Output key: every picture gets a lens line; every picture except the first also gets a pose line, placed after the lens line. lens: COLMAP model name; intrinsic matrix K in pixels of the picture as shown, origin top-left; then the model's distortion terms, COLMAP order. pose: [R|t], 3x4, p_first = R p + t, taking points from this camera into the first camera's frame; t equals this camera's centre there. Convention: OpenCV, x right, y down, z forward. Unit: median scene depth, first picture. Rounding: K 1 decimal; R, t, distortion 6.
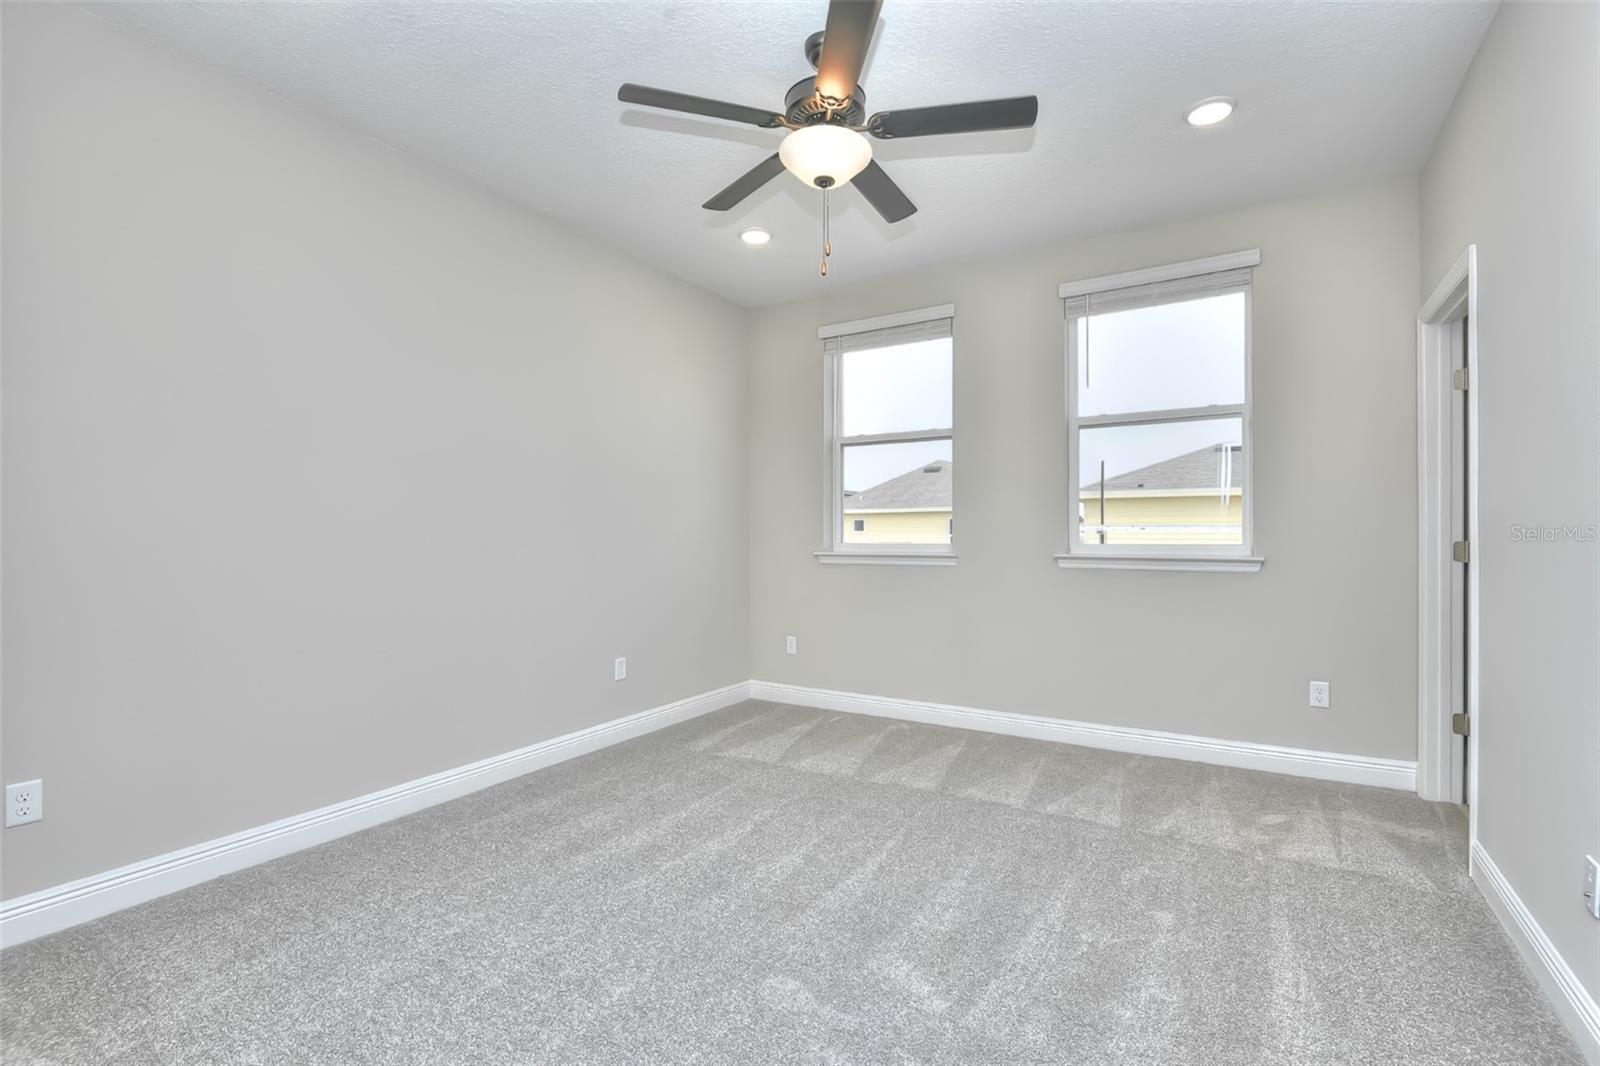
lens RADIAL K [[727.5, 0, 800.0], [0, 727.5, 533.0], [0, 0, 1]] dist [-0.004219, -0.000991]
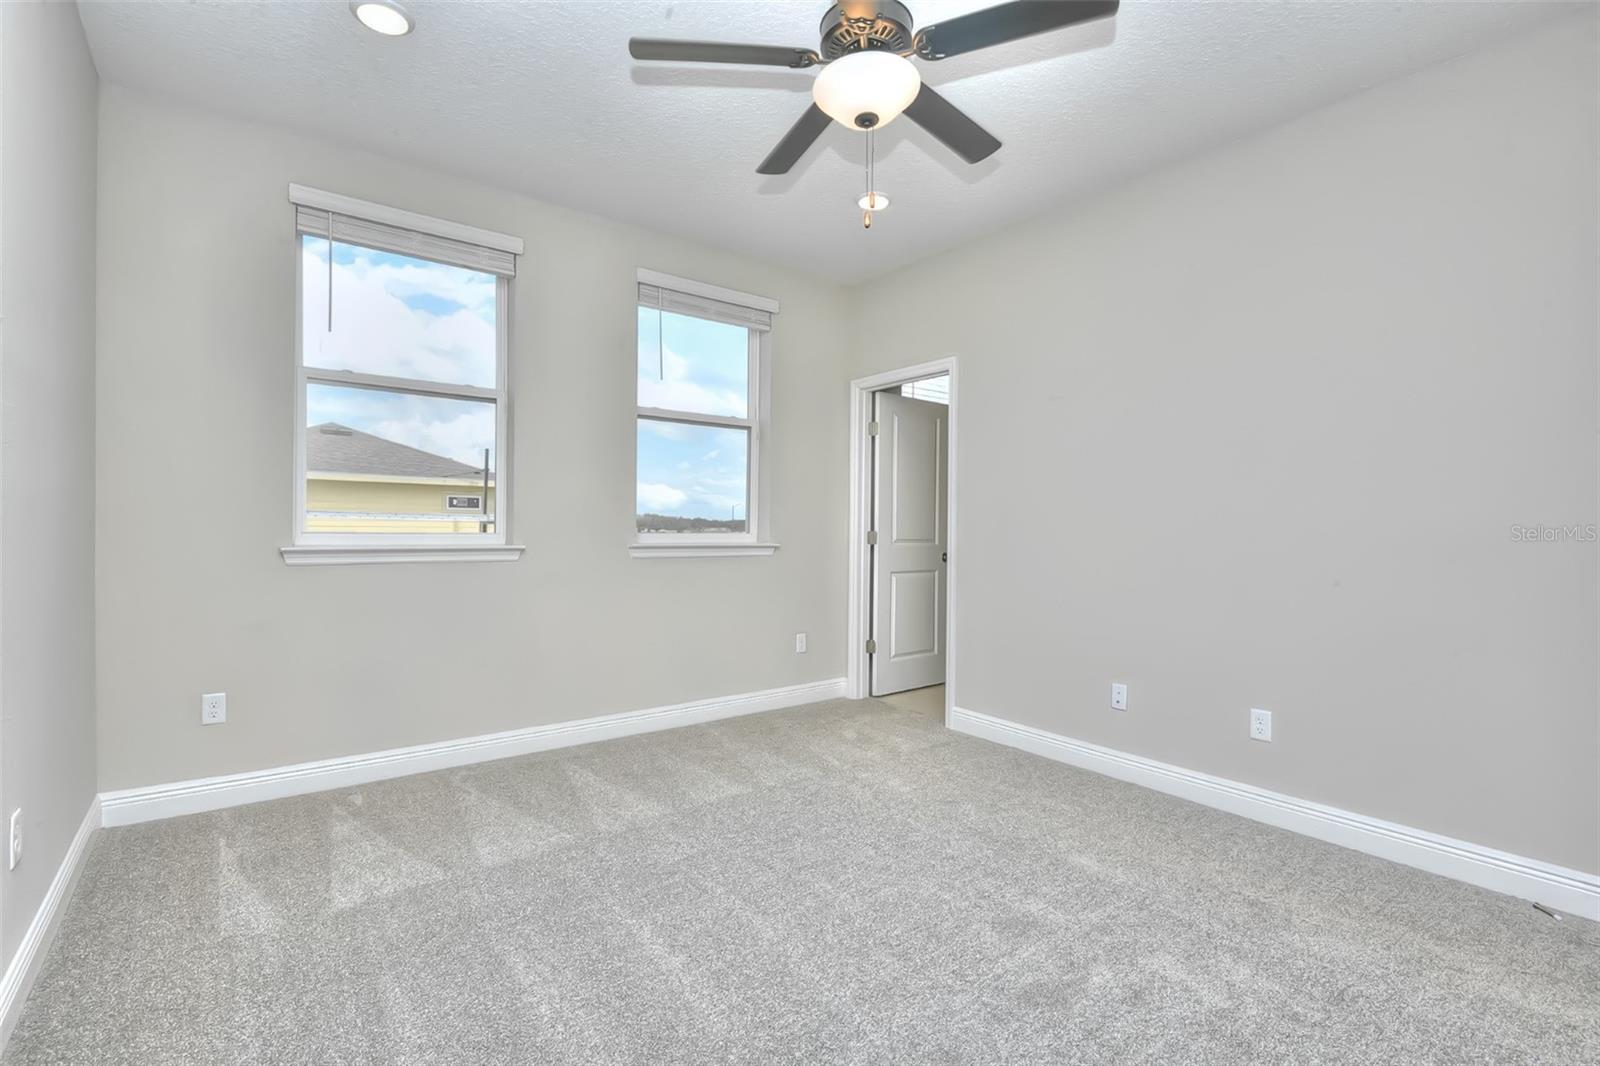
lens RADIAL K [[727.5, 0, 800.0], [0, 727.5, 533.0], [0, 0, 1]] dist [-0.004219, -0.000991]
pose [[0.349562, -0.000361, 0.936913, -0.473699], [-0.012796, 0.999905, 0.005160, 0.006828], [-0.936826, -0.013793, 0.349524, 0.441646]]
